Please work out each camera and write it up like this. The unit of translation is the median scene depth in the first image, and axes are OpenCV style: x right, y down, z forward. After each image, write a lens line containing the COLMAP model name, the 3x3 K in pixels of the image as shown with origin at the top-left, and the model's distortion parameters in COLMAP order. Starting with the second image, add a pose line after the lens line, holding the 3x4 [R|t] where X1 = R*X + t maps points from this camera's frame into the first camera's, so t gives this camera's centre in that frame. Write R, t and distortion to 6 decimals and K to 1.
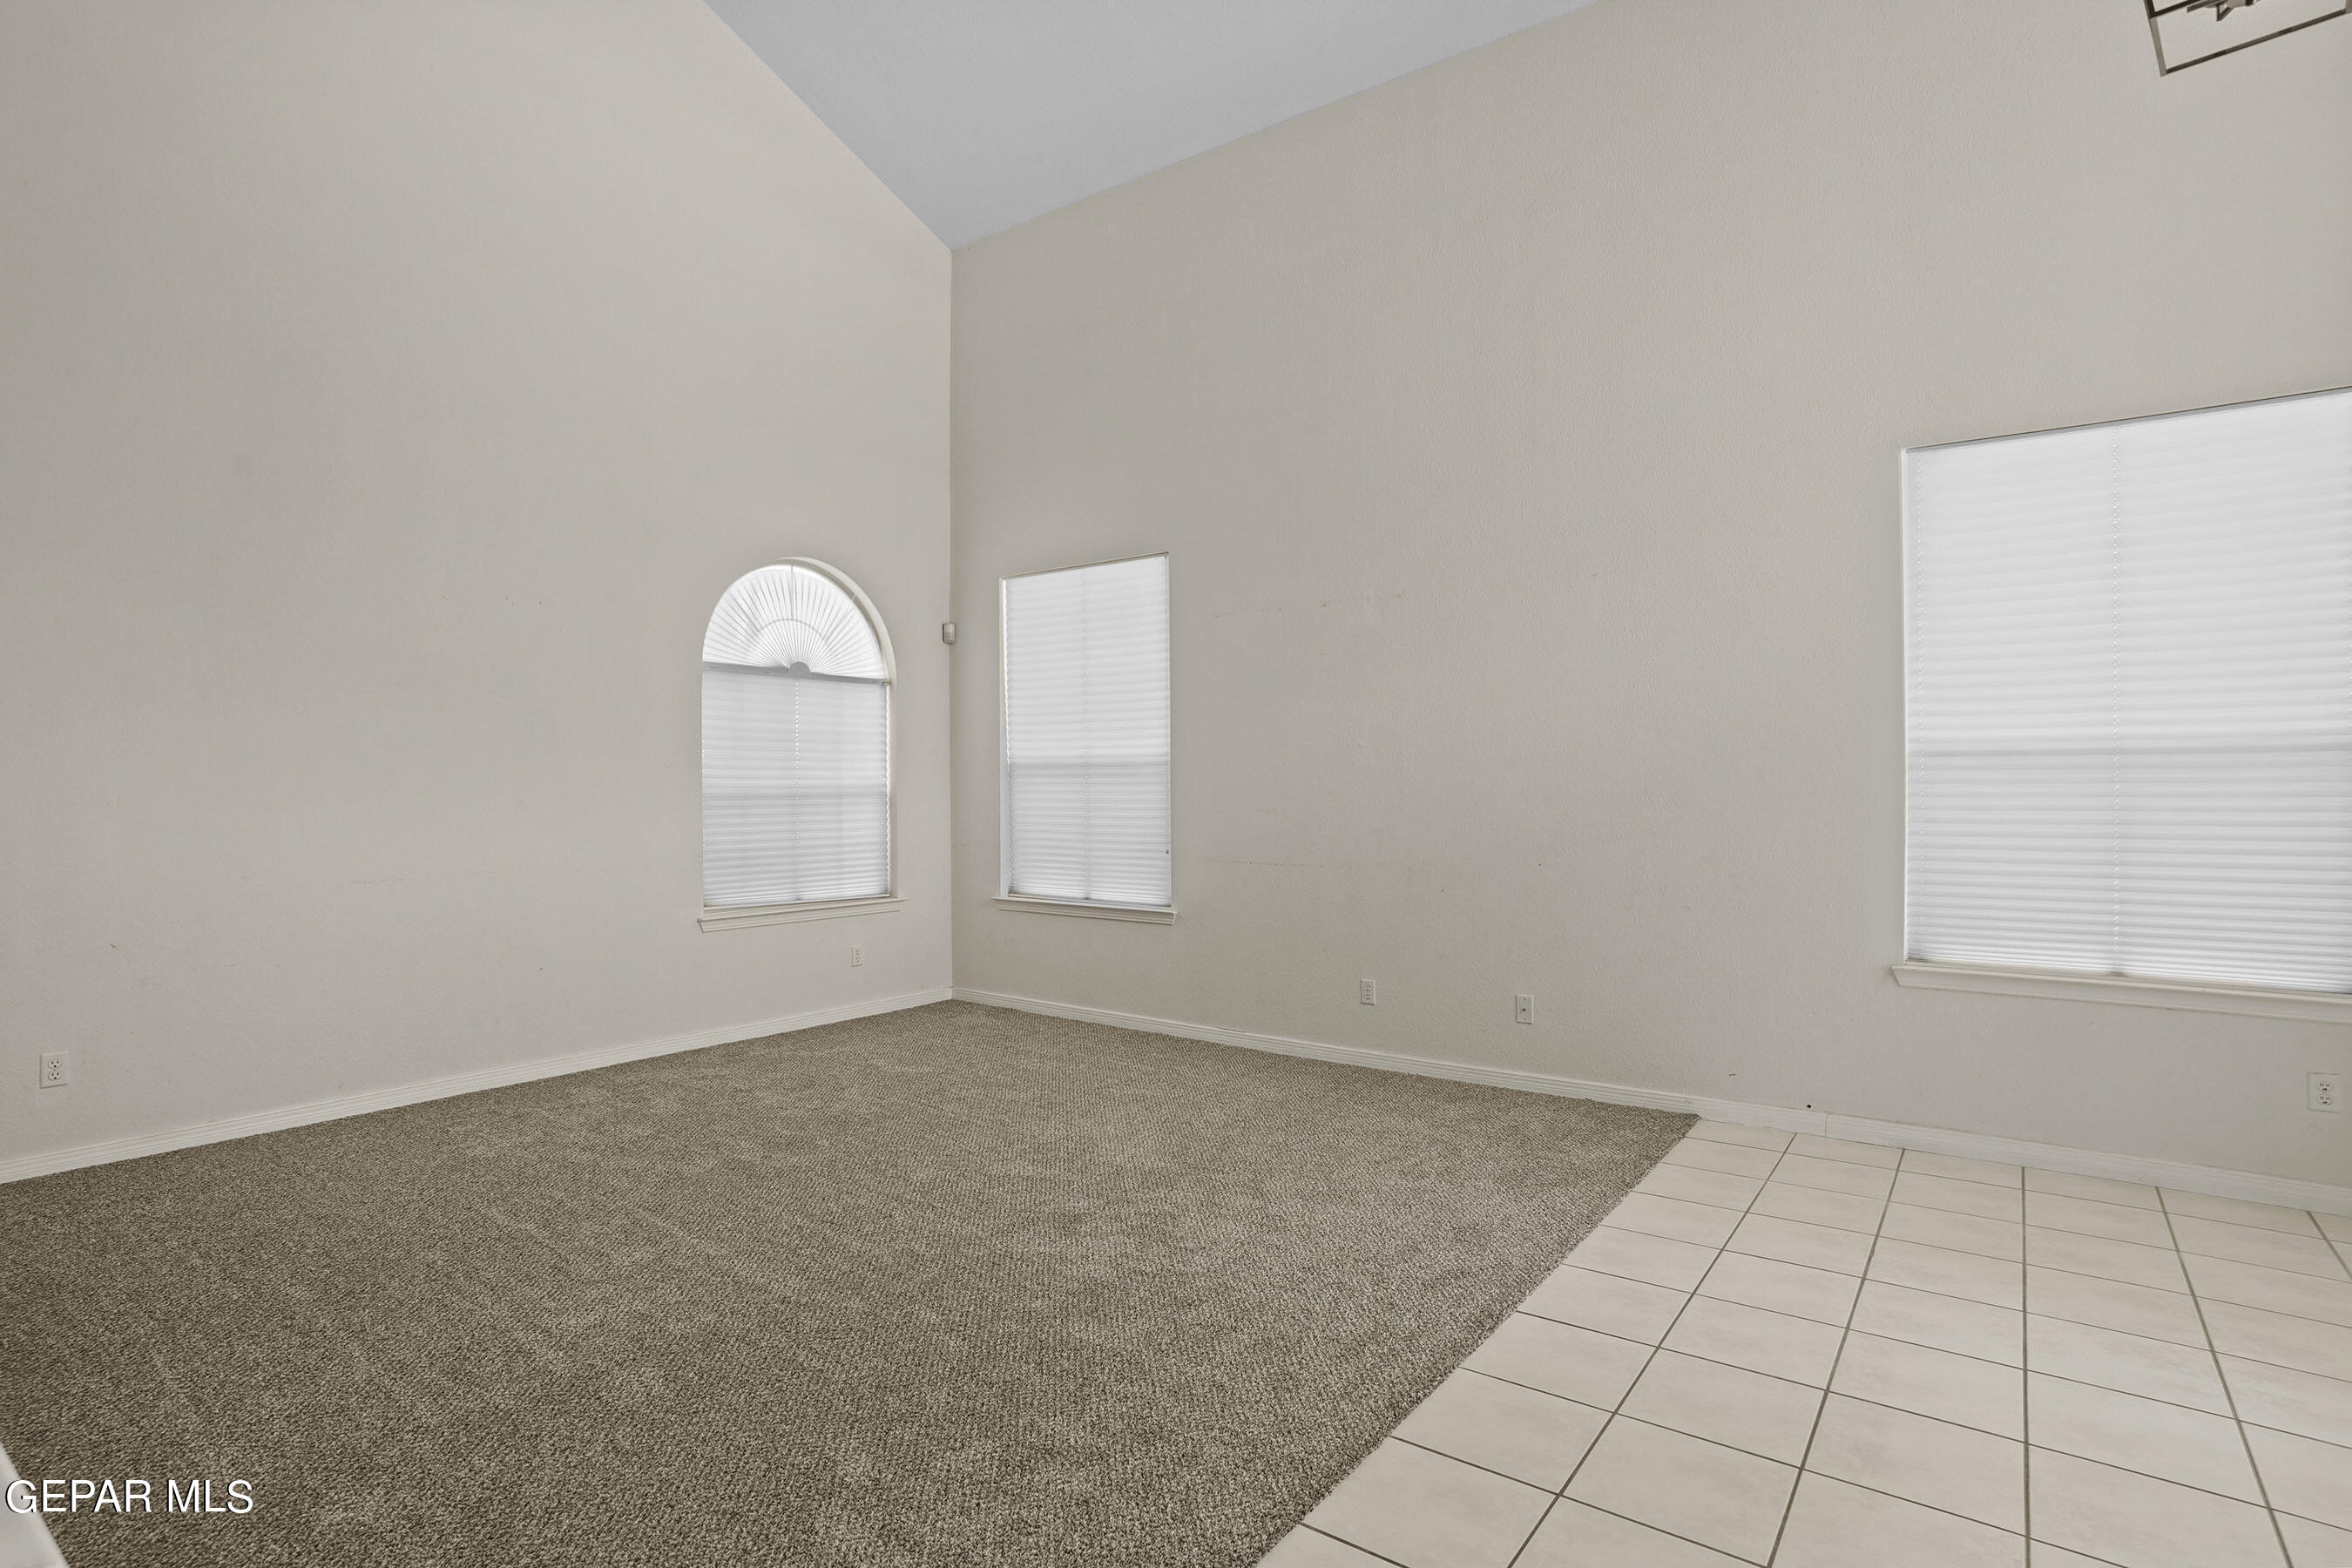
lens RADIAL K [[1162.9, 0, 1176.0], [0, 1162.9, 784.0], [0, 0, 1]] dist [-0.041083, 0.000136]
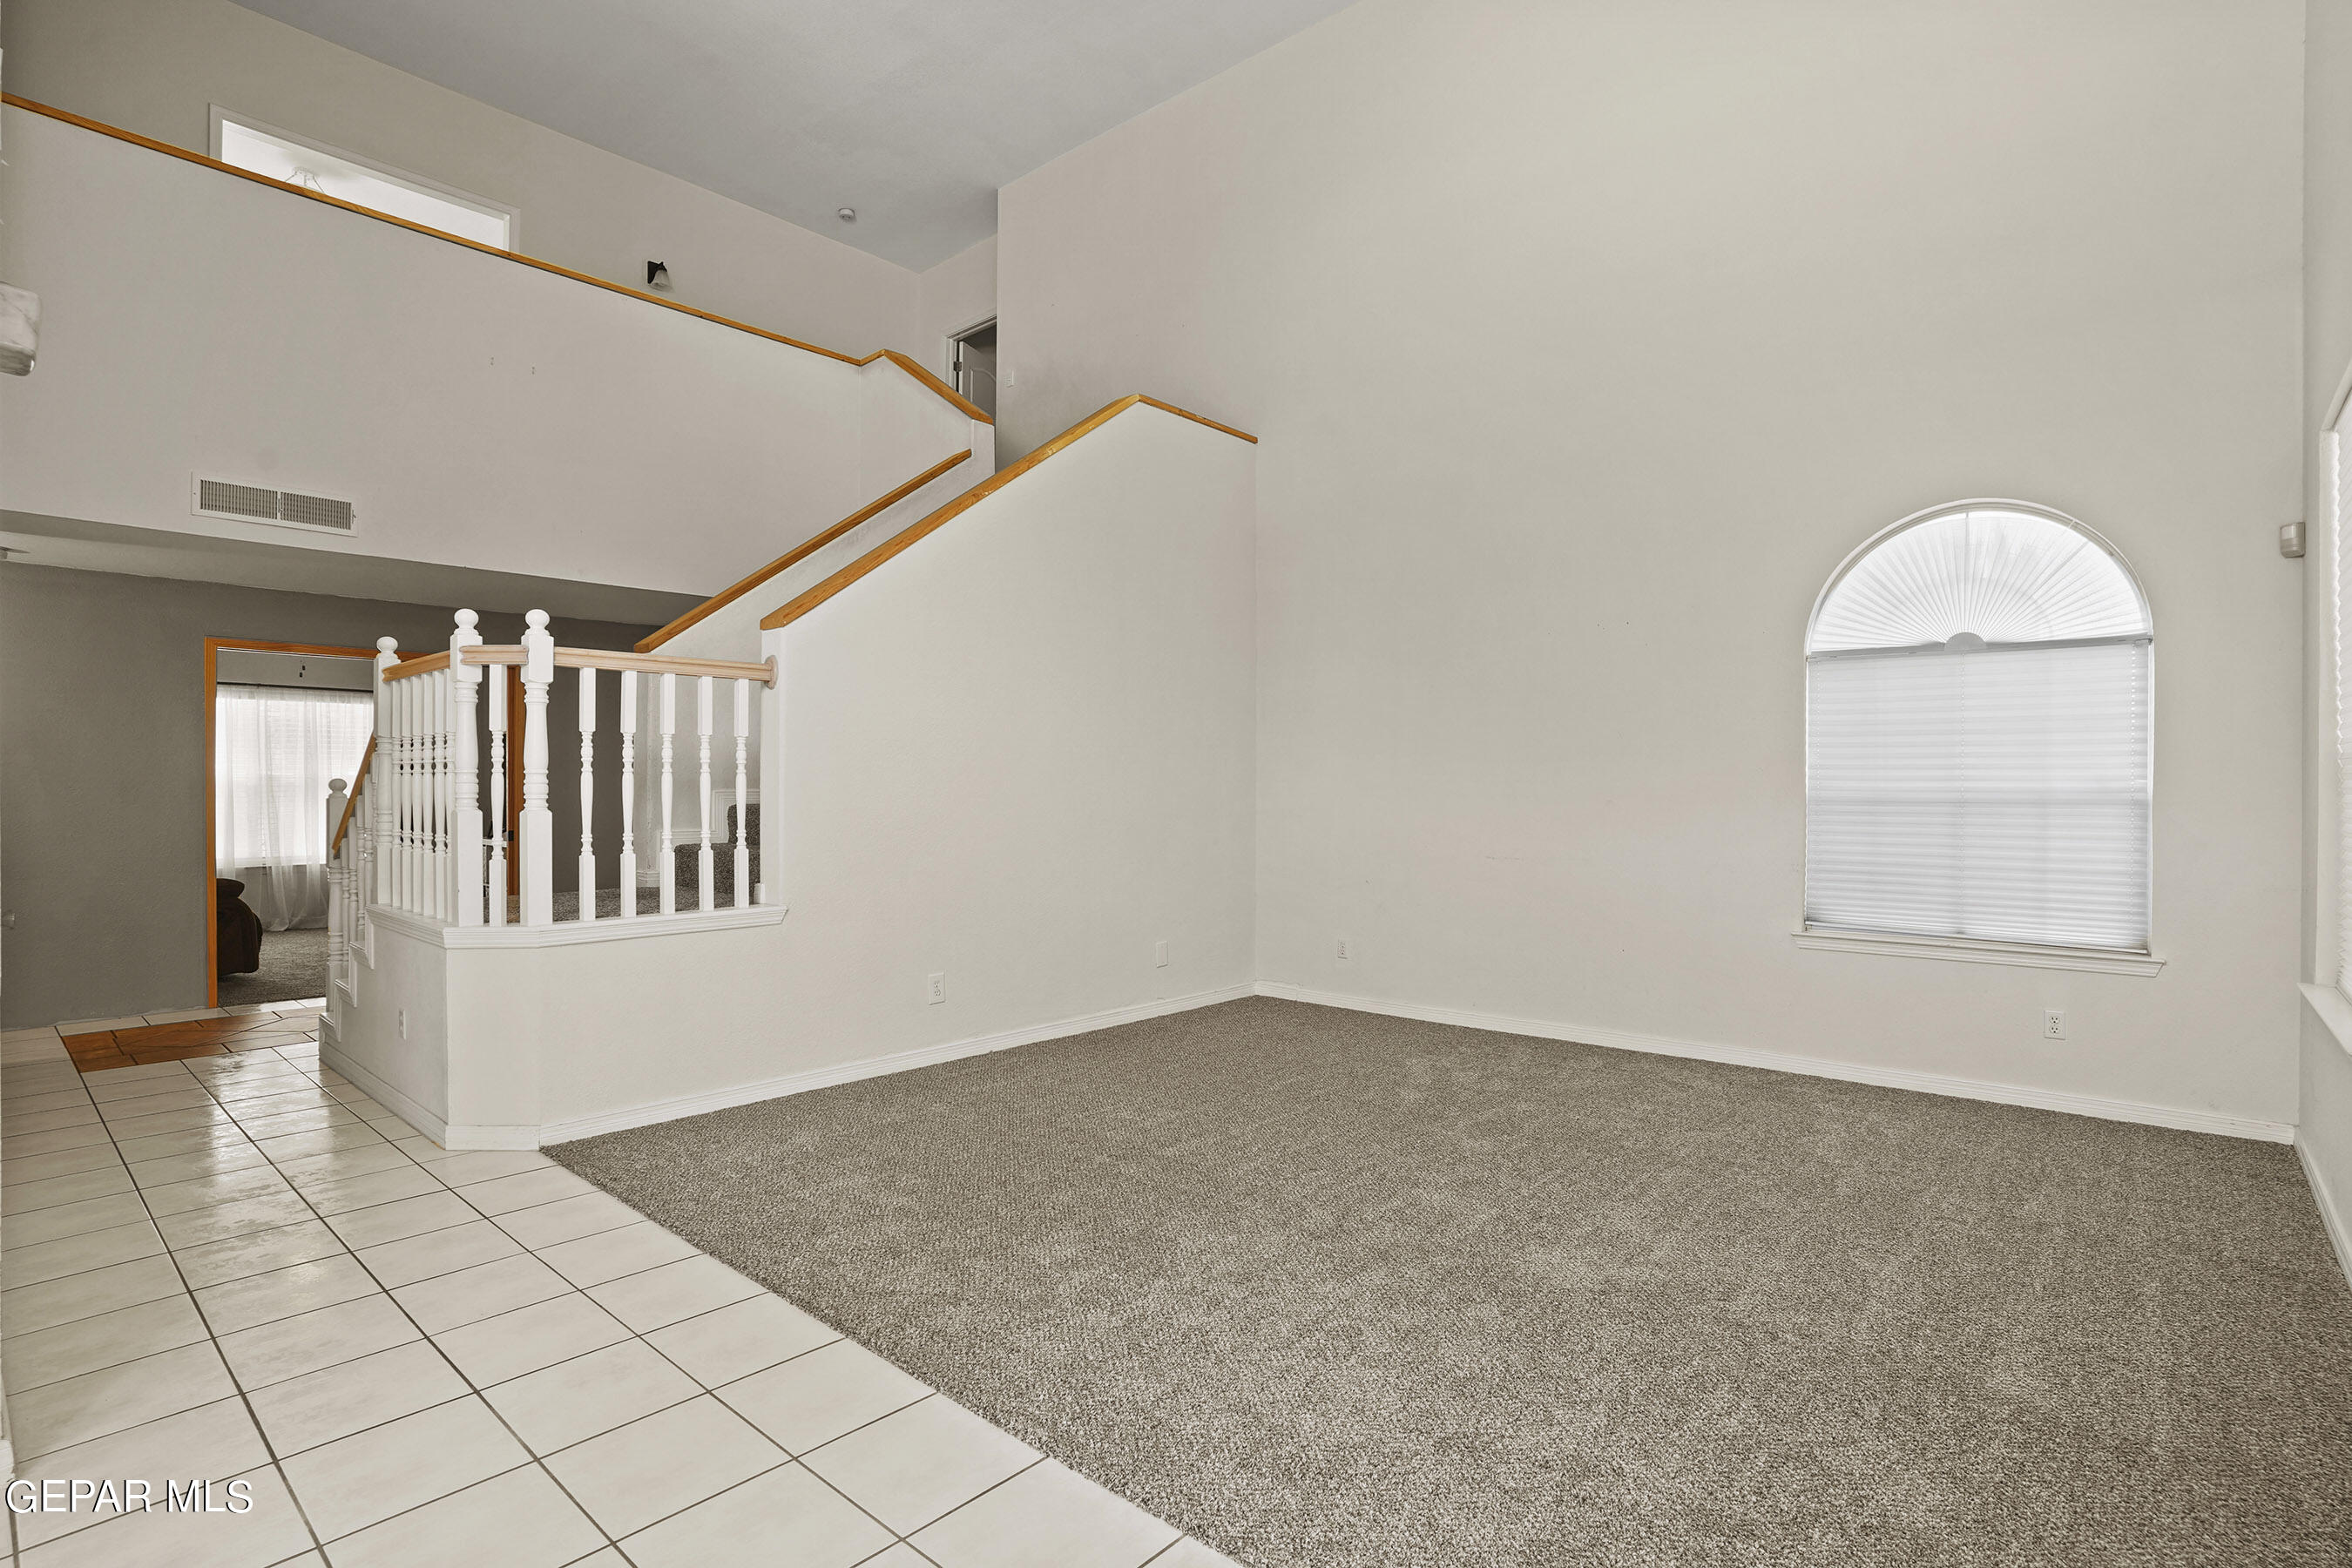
lens RADIAL K [[1162.9, 0, 1176.0], [0, 1162.9, 784.0], [0, 0, 1]] dist [-0.041083, 0.000136]
pose [[-0.088575, 0.004851, -0.996058, 0.488754], [0.001593, 0.999988, 0.004728, -0.006646], [0.996068, -0.001168, -0.088581, 0.523474]]
